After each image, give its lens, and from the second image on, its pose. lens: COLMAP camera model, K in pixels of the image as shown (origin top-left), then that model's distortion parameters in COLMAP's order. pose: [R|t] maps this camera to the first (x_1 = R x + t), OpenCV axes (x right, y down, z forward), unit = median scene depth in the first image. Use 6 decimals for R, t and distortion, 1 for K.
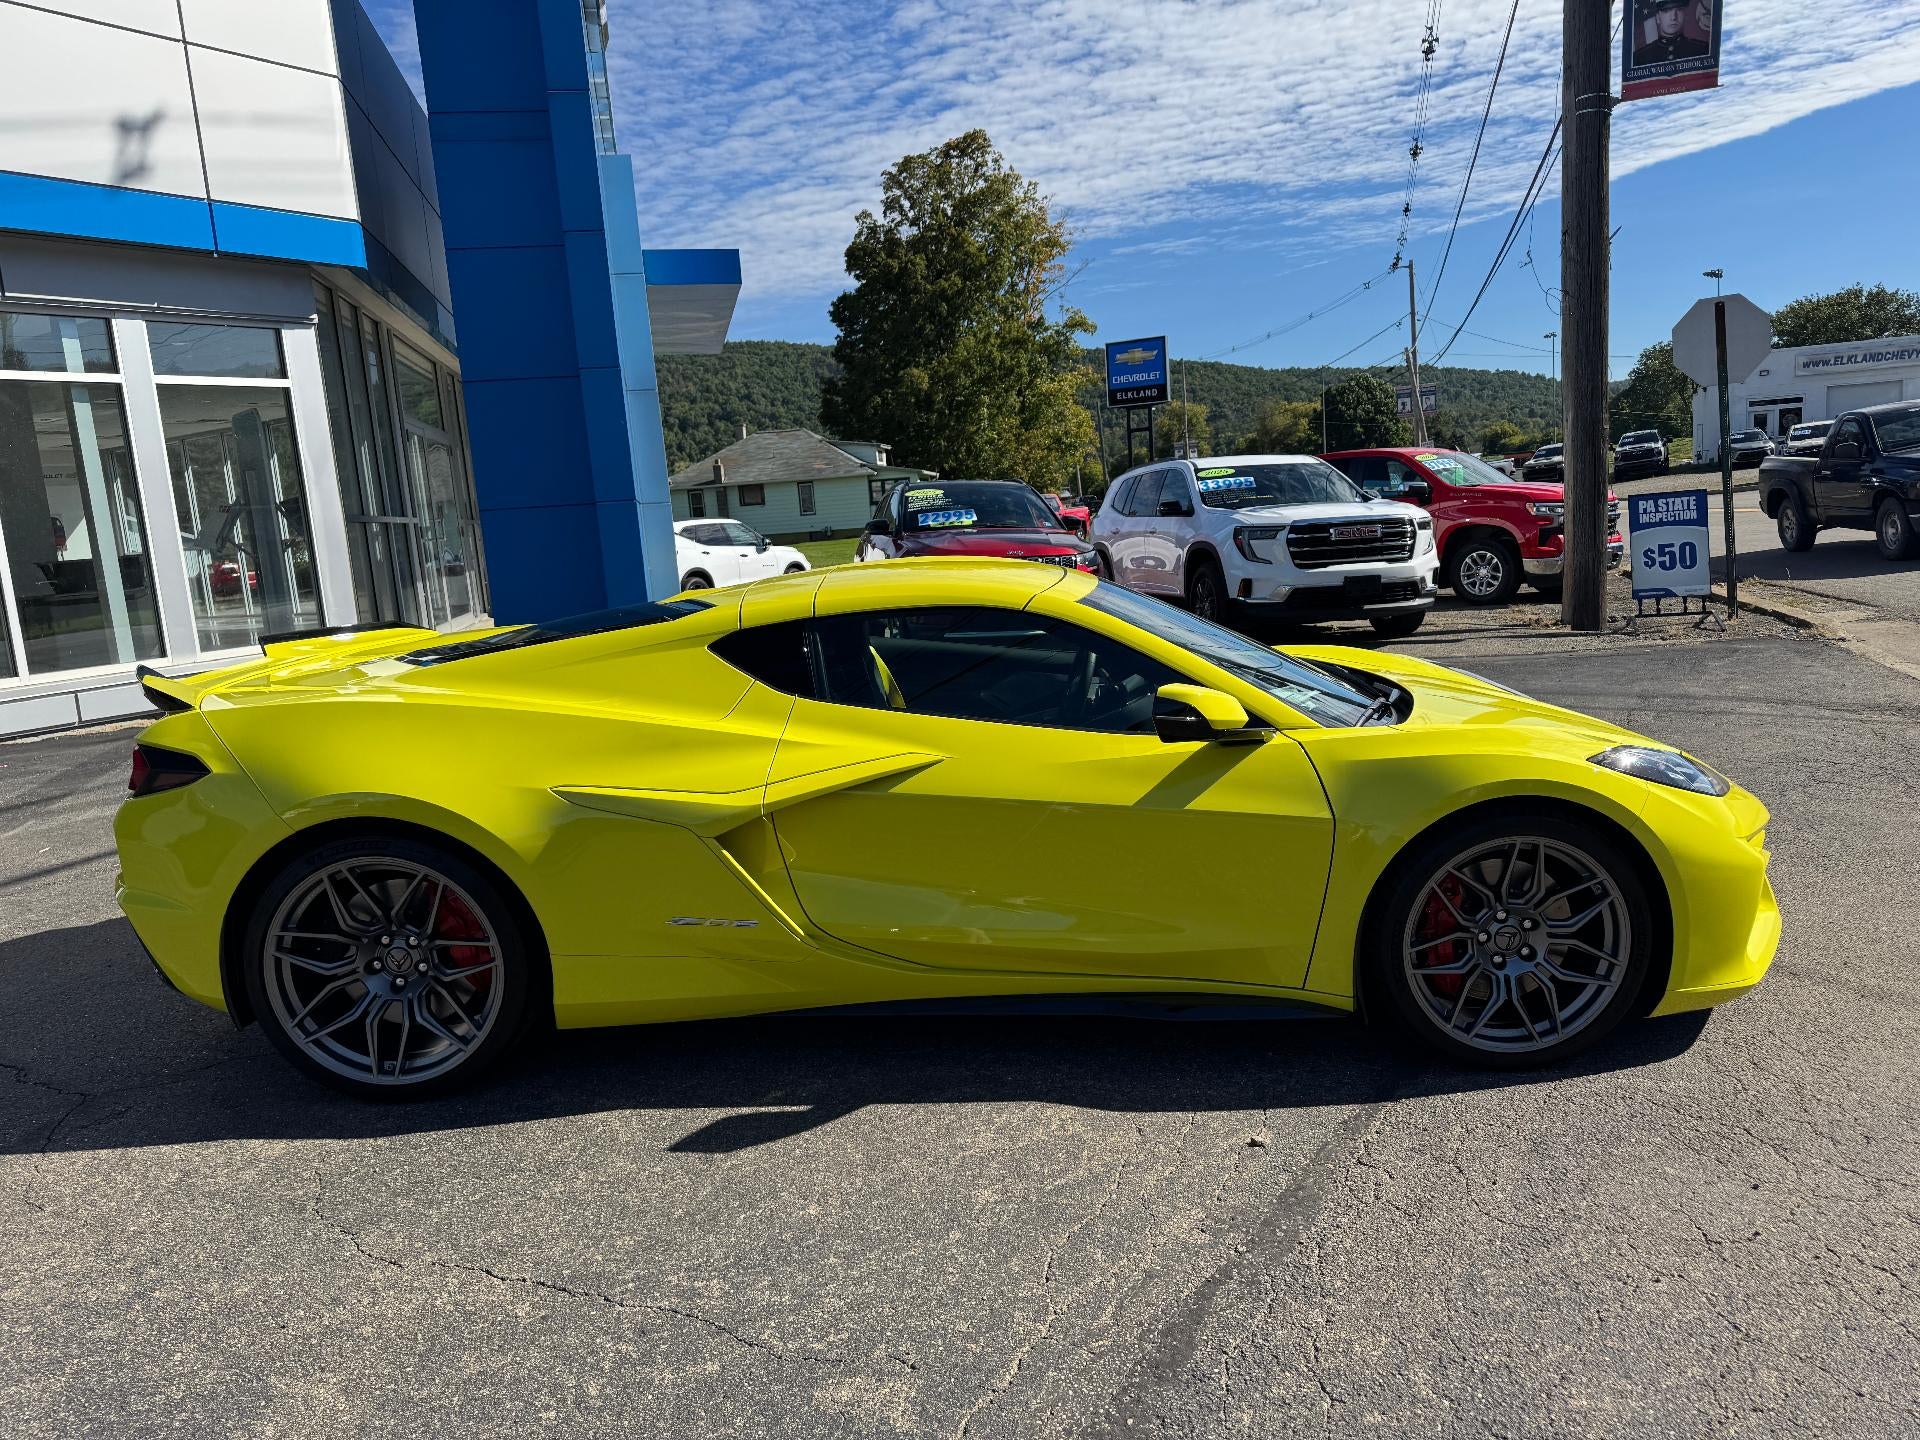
lens RADIAL K [[1356.9, 0, 967.1], [0, 1356.9, 726.4], [0, 0, 1]] dist [0.086521, -0.113053]
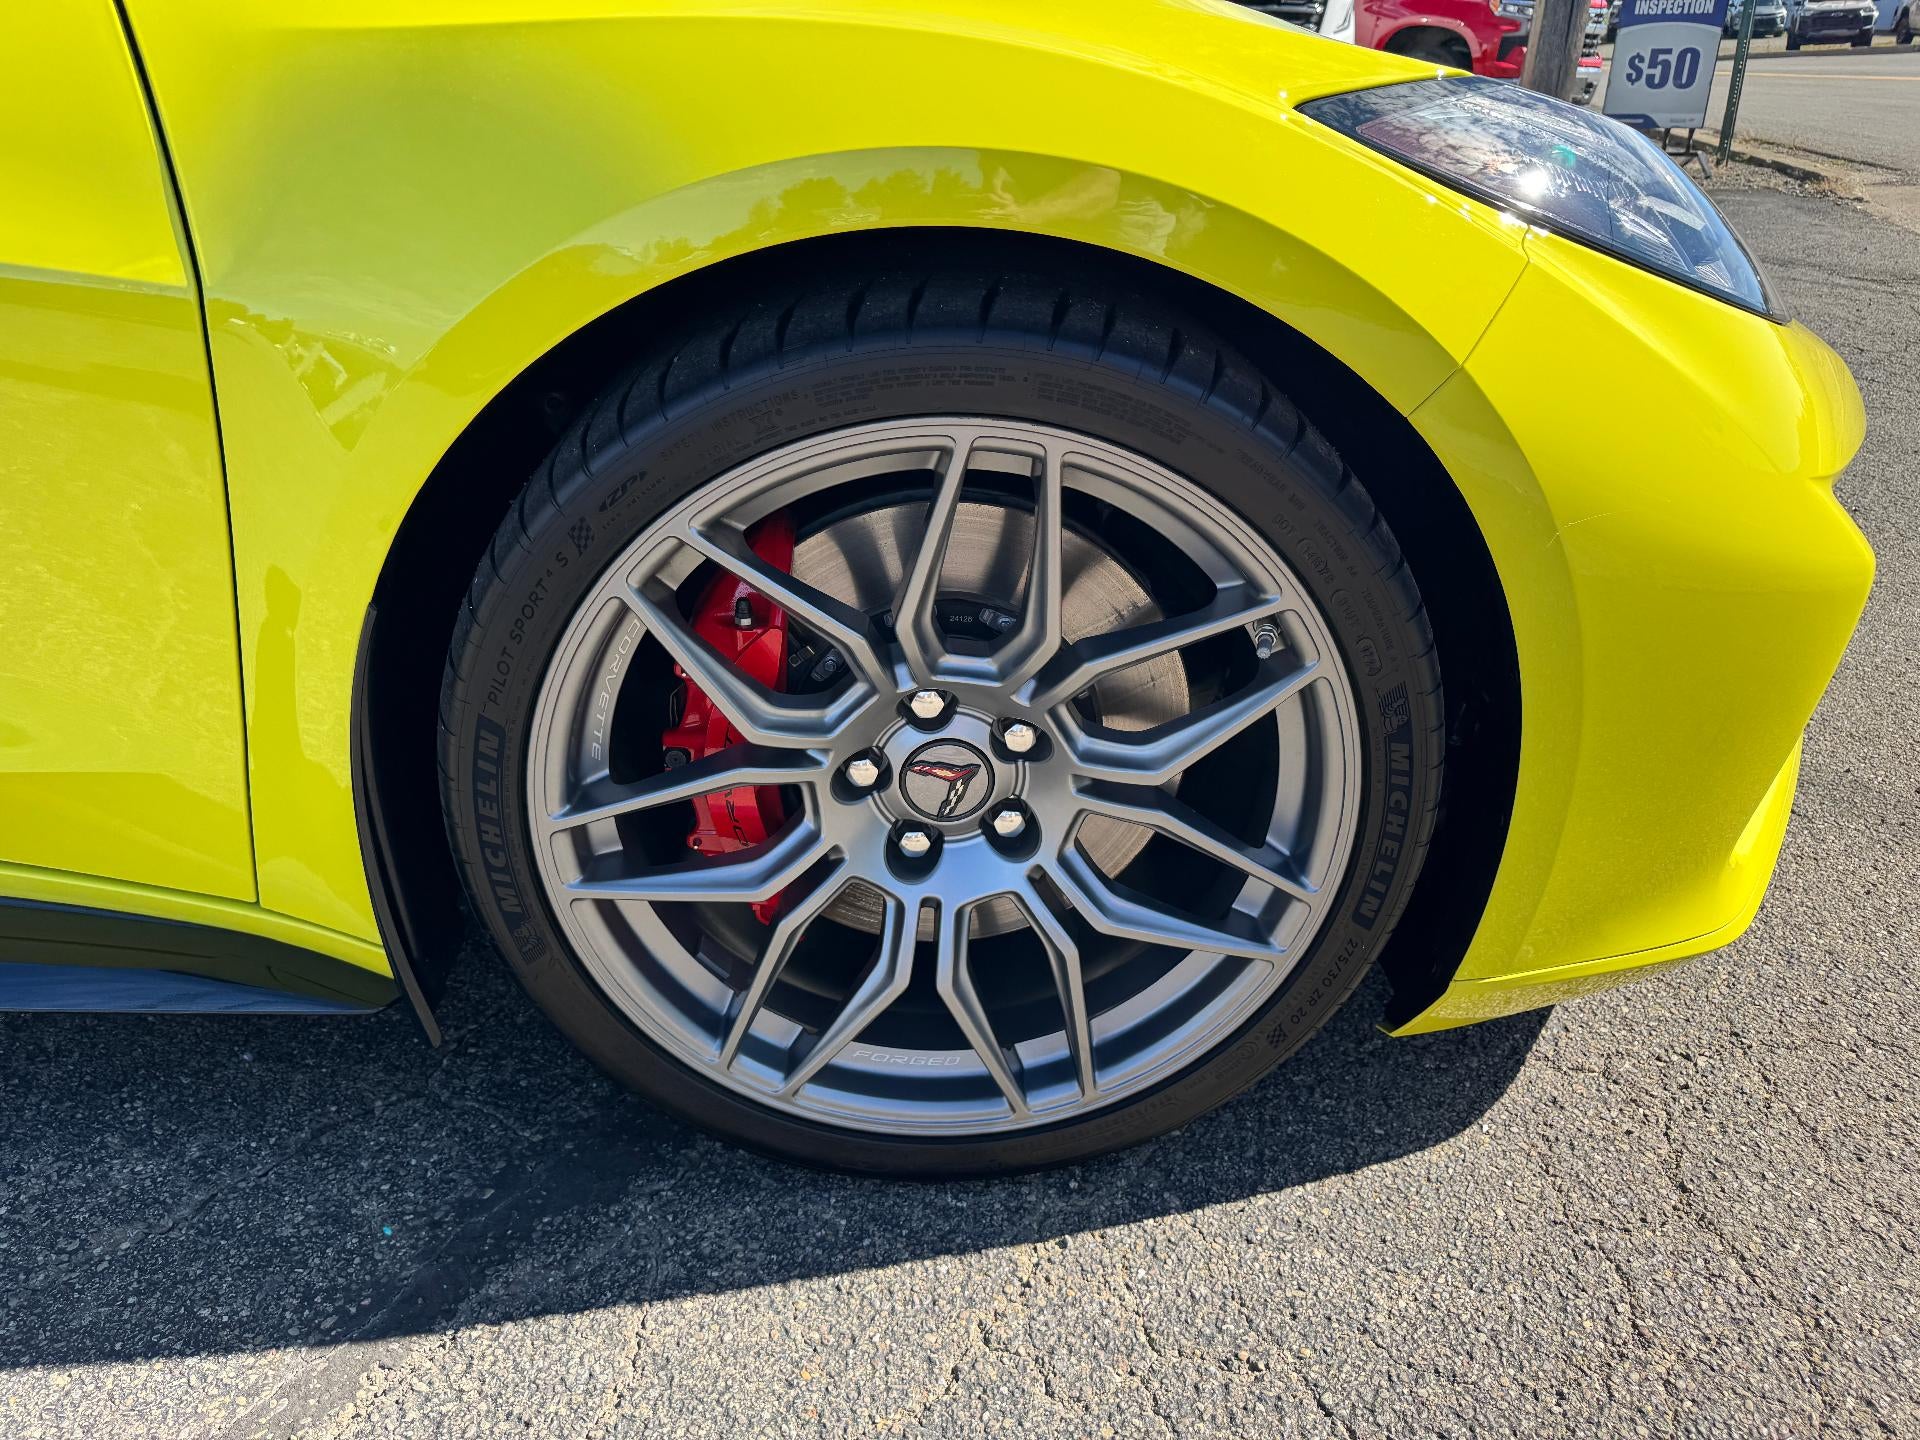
lens RADIAL K [[1385.6, 0, 966.7], [0, 1385.6, 720.2], [0, 0, 1]] dist [0.004361, -0.004119]
pose [[0.995705, 0.057845, 0.072293, 0.098350], [-0.076997, 0.950953, 0.299600, 0.014618], [-0.051417, -0.303880, 0.951322, 0.191091]]
